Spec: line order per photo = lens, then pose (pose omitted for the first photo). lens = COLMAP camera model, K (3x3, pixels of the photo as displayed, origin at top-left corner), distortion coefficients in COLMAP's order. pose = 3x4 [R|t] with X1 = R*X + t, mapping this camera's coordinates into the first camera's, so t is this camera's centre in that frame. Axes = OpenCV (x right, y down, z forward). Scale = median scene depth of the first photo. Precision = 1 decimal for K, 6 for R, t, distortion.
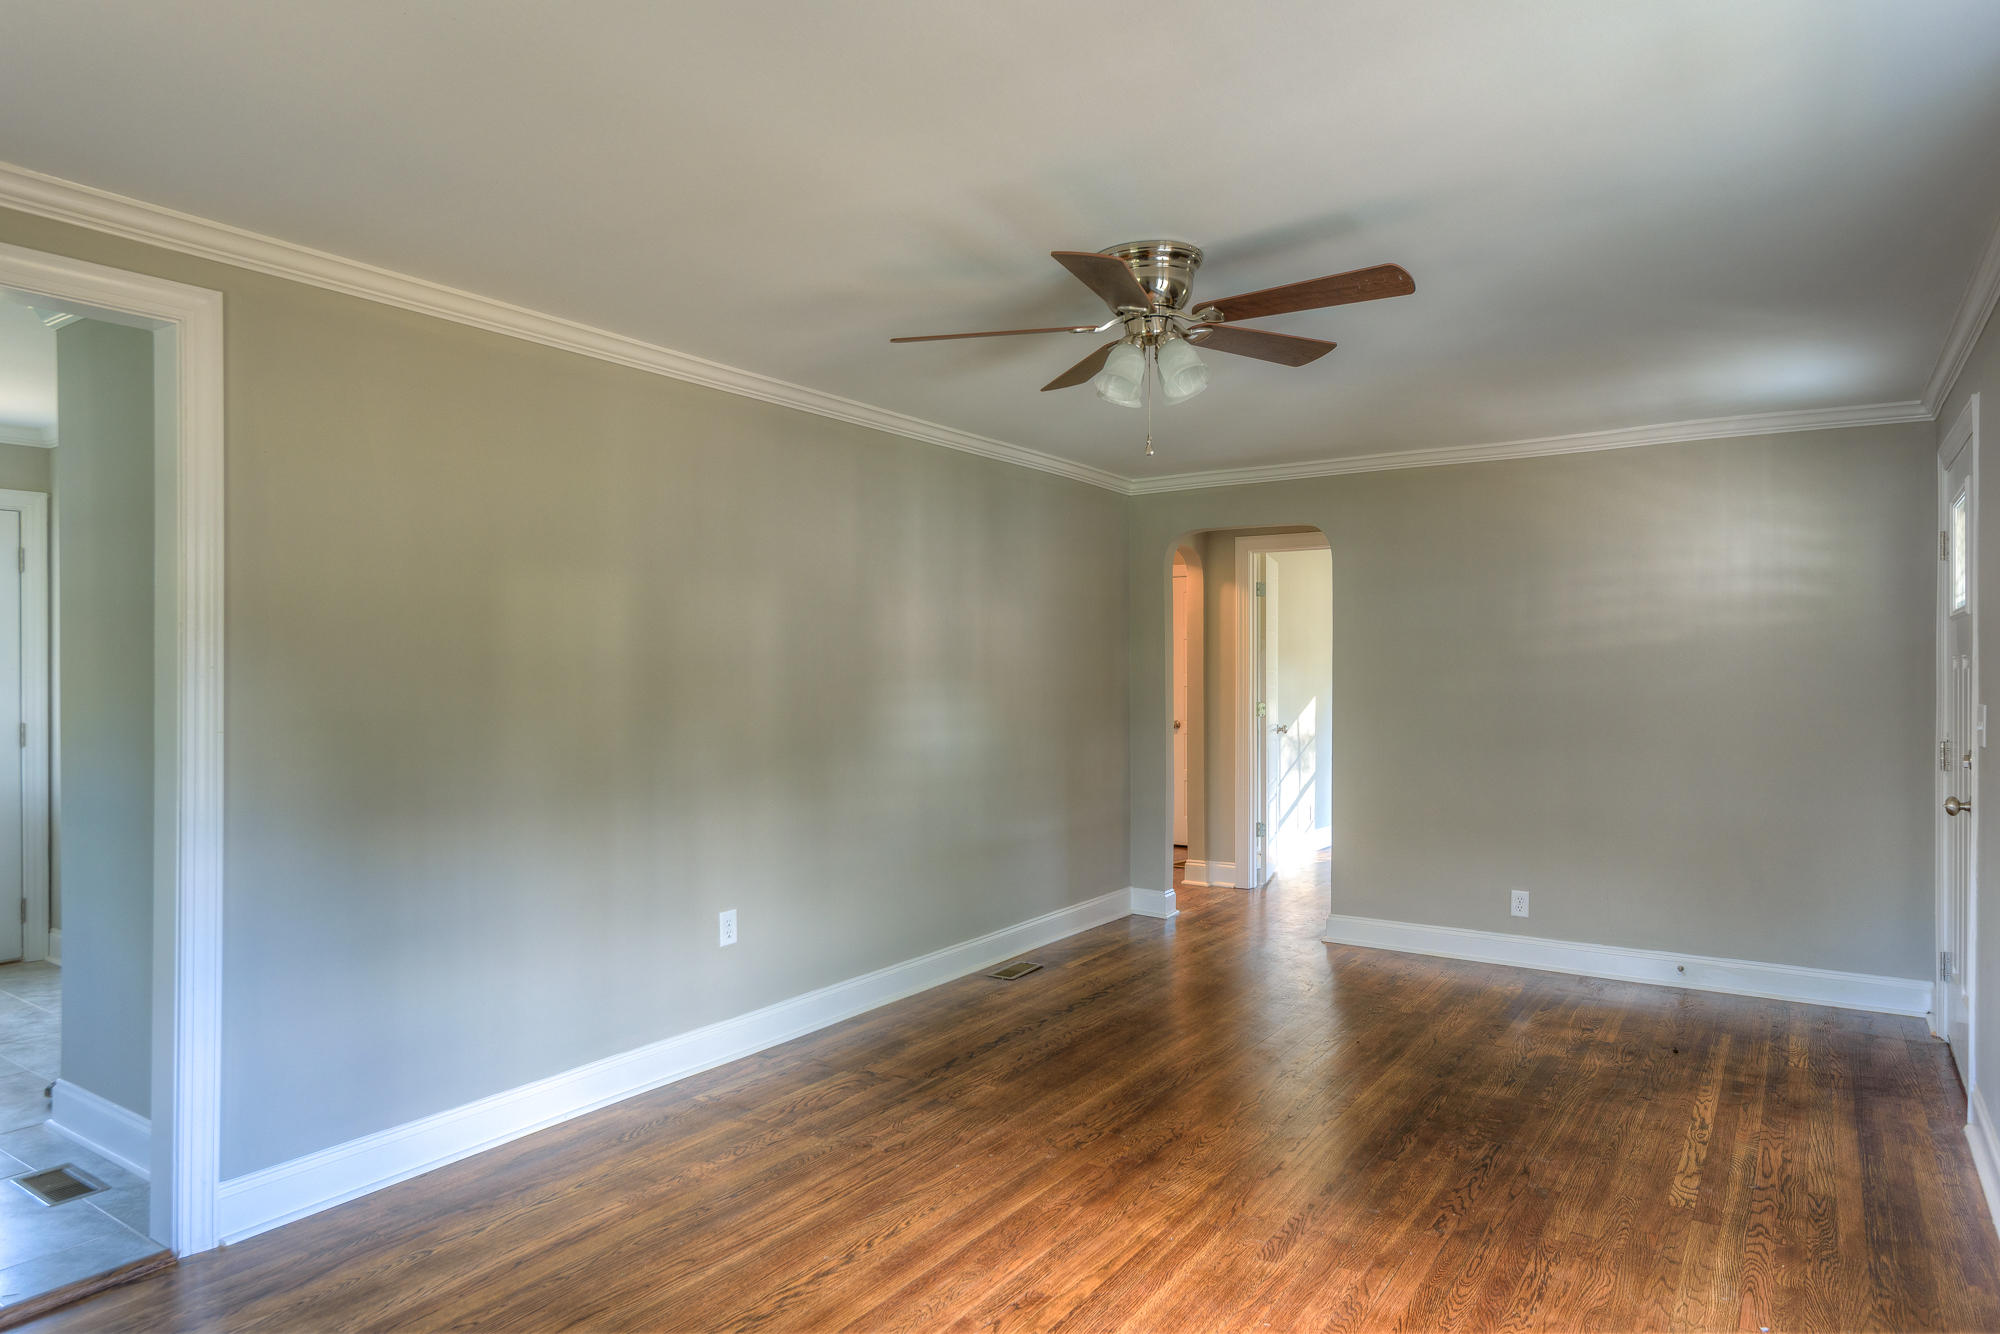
lens RADIAL K [[1189.8, 0, 1000.0], [0, 1189.8, 667.0], [0, 0, 1]] dist [0.039441, -0.035623]
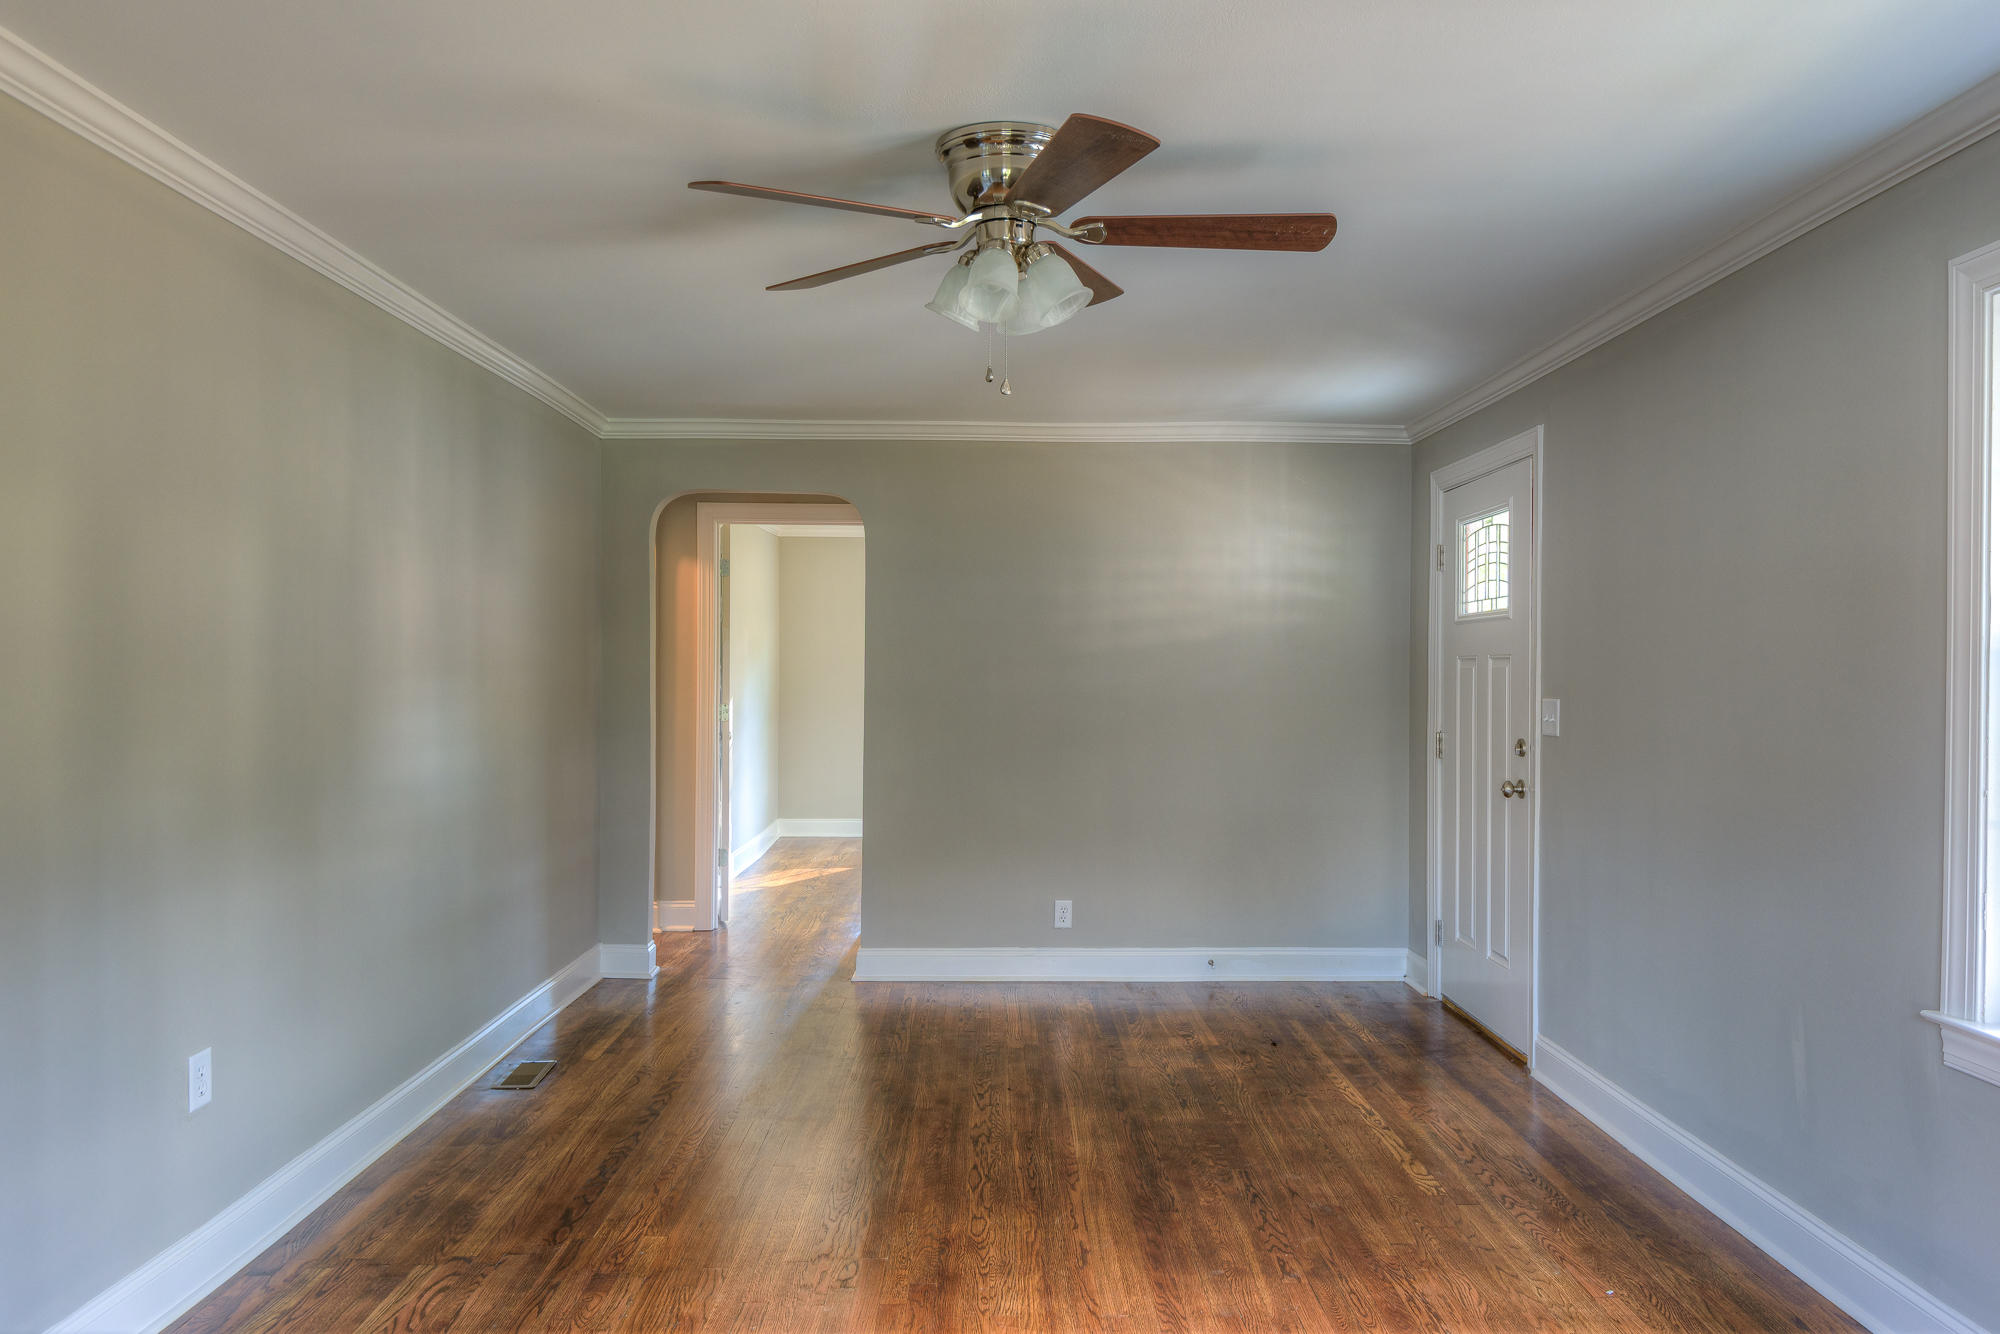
lens RADIAL K [[1377.4, 0, 1000.0], [0, 1377.4, 667.0], [0, 0, 1]] dist [0.041760, -0.037523]
pose [[0.824461, 0.004756, 0.565899, -0.298090], [-0.006590, 0.999978, 0.001197, 0.002804], [-0.565880, -0.004716, 0.824474, 0.179281]]
